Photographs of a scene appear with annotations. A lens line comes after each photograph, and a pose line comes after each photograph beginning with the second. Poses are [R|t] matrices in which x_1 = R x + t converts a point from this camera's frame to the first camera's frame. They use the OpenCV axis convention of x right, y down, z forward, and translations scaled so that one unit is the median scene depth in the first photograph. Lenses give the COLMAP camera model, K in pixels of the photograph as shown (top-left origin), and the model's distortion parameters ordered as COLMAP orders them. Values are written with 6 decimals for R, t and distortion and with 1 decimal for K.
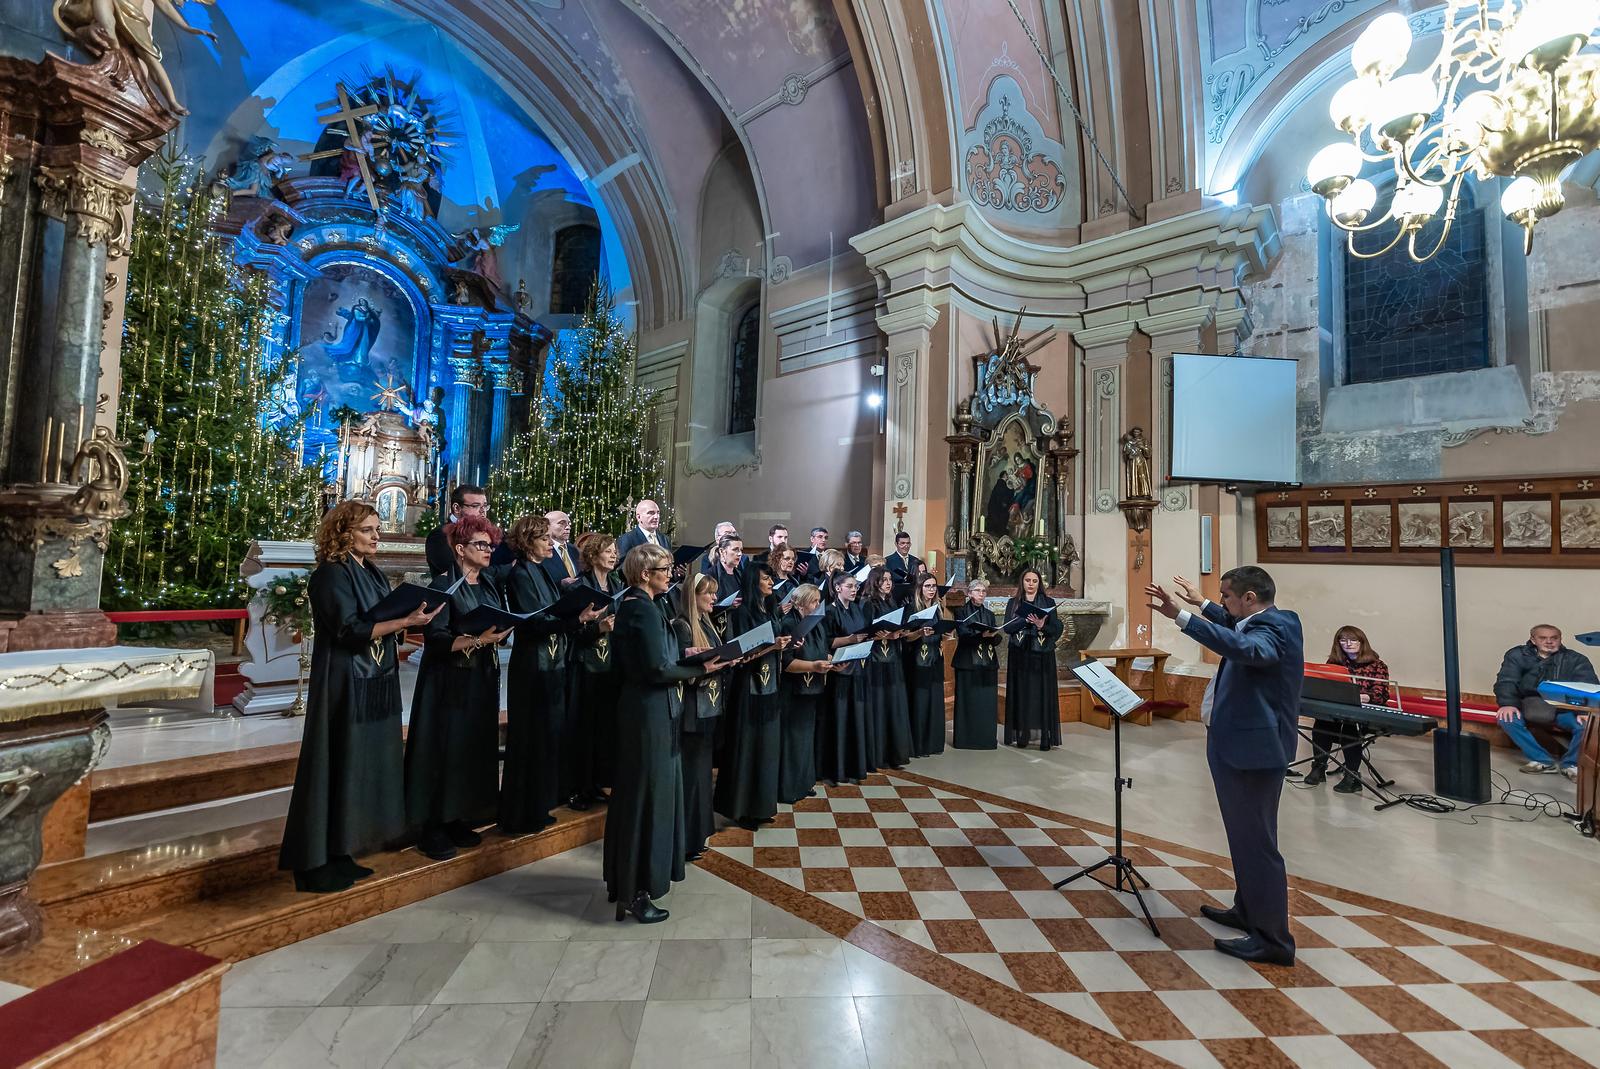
lens RADIAL K [[645.5, 0, 802.9], [0, 645.5, 529.6], [0, 0, 1]] dist [0.010434, -0.002307]
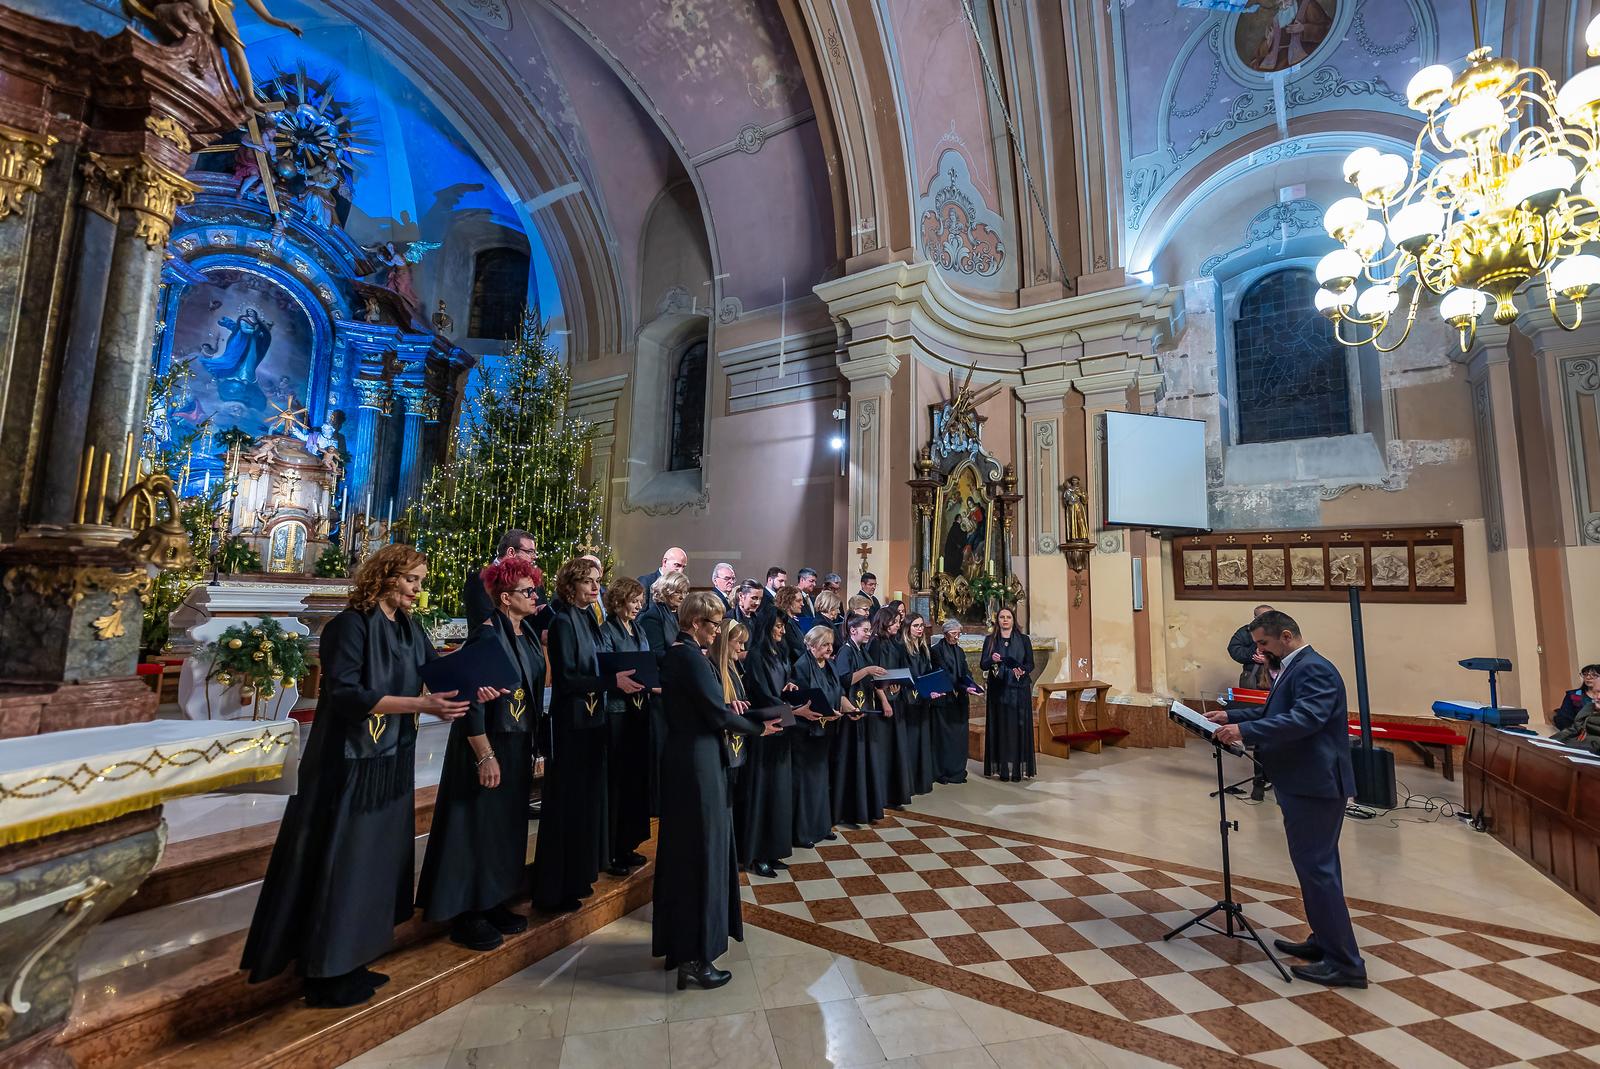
lens RADIAL K [[645.5, 0, 807.1], [0, 645.5, 536.0], [0, 0, 1]] dist [0.010434, -0.002307]
pose [[0.985364, 0.009262, 0.170213, -0.127118], [-0.001305, 0.998904, -0.046796, -0.006141], [-0.170460, 0.045889, 0.984296, 0.008817]]
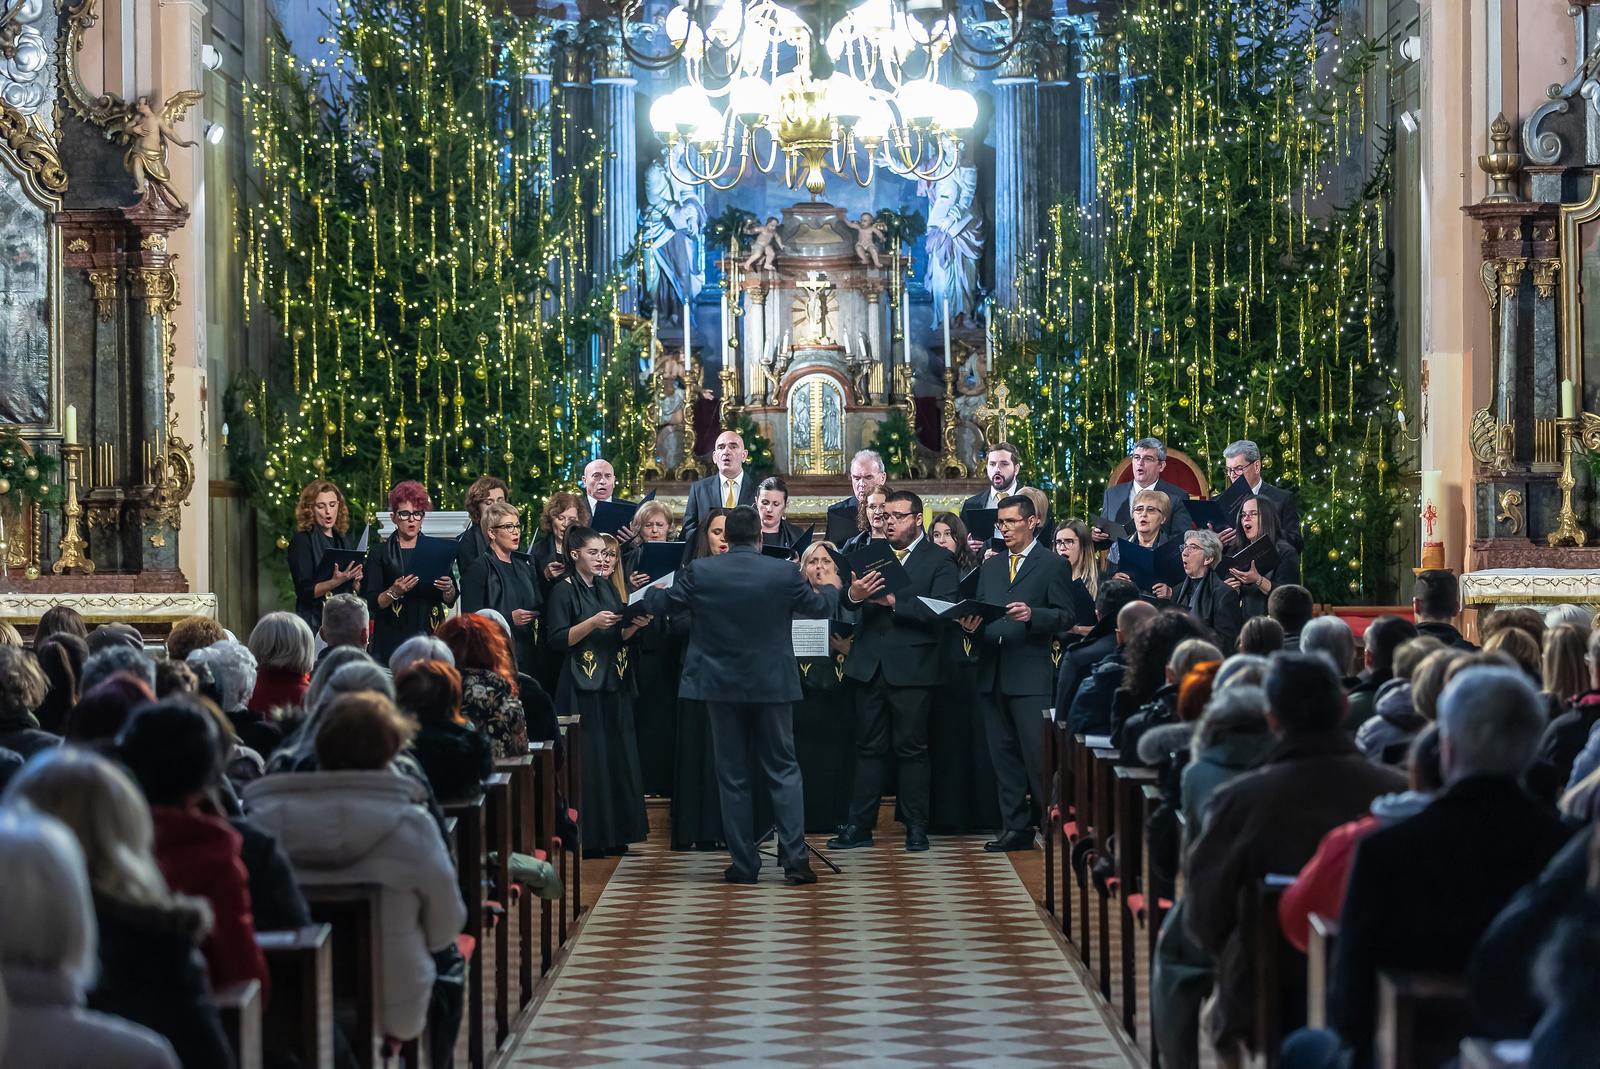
lens RADIAL K [[4036.3, 0, 817.1], [0, 4036.3, 538.5], [0, 0, 1]] dist [0.096059, 0.000000]
pose [[0.651835, -0.034768, -0.757563, 2.204104], [0.073171, 0.997171, 0.017195, 0.001698], [0.754823, -0.066640, 0.652535, -1.251201]]
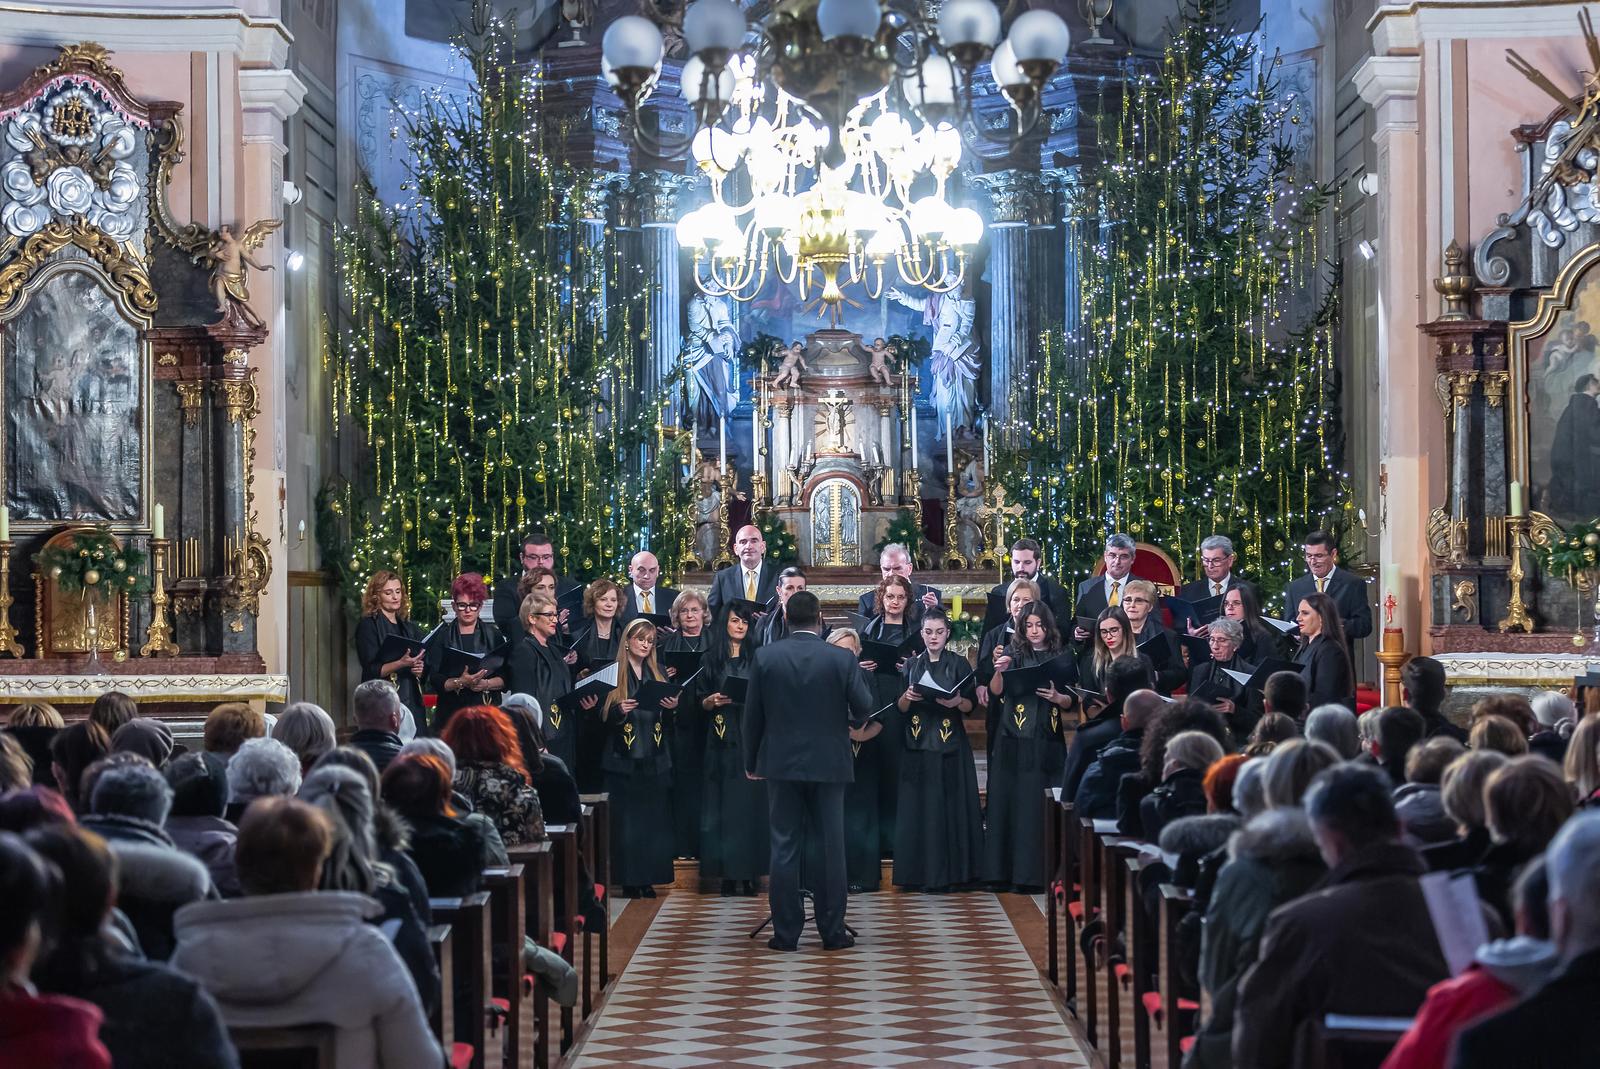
lens RADIAL K [[3227.2, 0, 806.0], [0, 3227.2, 524.4], [0, 0, 1]] dist [0.096584, 0.000000]
pose [[0.643794, -0.056337, -0.763122, 1.941031], [0.072727, 0.997276, -0.012269, 0.002399], [0.761735, -0.047600, 0.646137, -1.017807]]
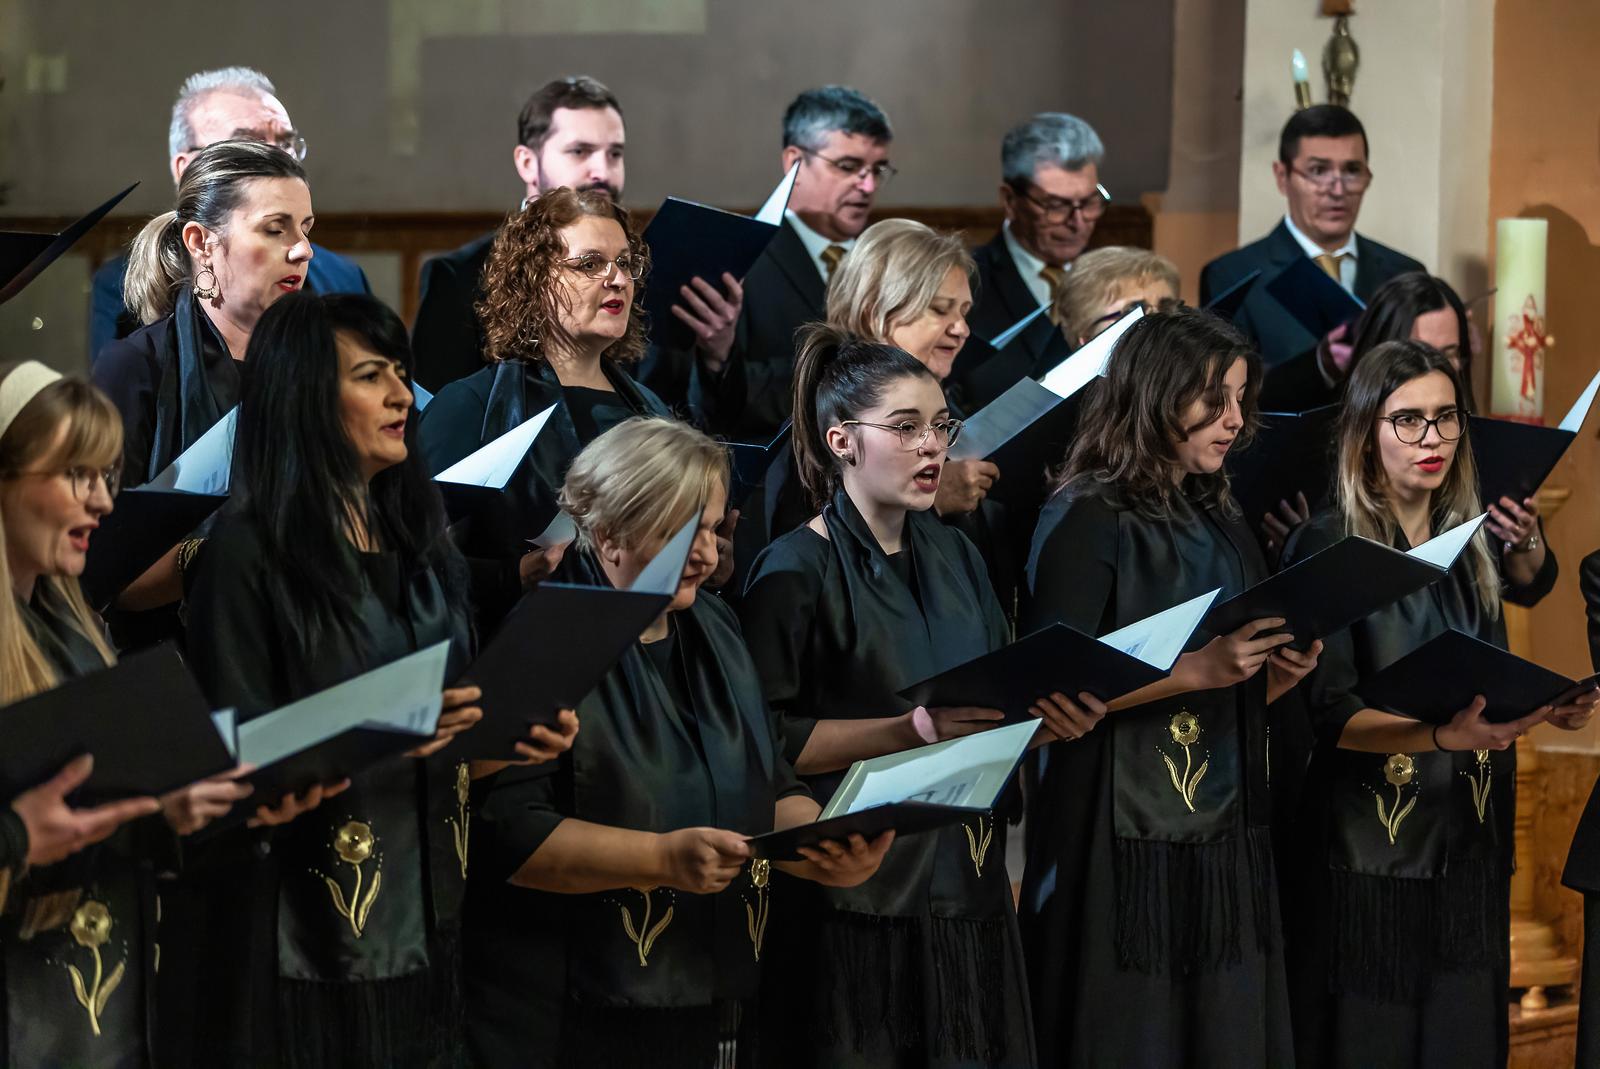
lens RADIAL K [[4498.0, 0, 802.1], [0, 4498.0, 533.1], [0, 0, 1]] dist [0.072850, 0.000000]
pose [[0.999227, -0.014519, -0.036544, 0.059516], [0.018079, 0.994918, 0.099053, -0.003508], [0.034920, -0.099637, 0.994411, -0.152019]]
